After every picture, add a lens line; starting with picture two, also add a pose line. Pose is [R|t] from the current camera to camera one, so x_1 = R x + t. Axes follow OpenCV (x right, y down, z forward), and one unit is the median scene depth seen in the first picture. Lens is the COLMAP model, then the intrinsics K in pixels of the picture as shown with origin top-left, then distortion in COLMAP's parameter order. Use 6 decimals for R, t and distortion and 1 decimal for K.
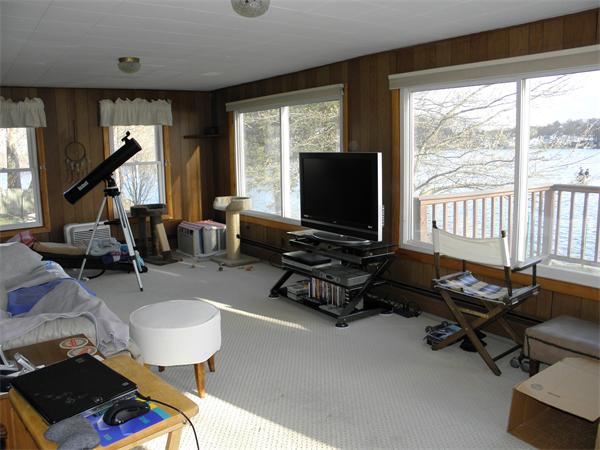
lens RADIAL K [[509.5, 0, 300.5], [0, 509.5, 211.9], [0, 0, 1]] dist [-0.180444, 0.144412]
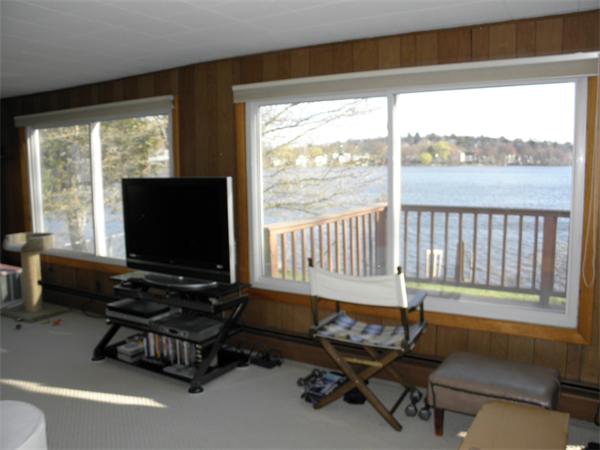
lens RADIAL K [[509.5, 0, 300.5], [0, 509.5, 211.9], [0, 0, 1]] dist [-0.180444, 0.144412]
pose [[0.916416, -0.036561, 0.398554, -0.067119], [0.051595, 0.998301, -0.027057, -0.029536], [-0.396888, 0.045359, 0.916746, 0.177669]]
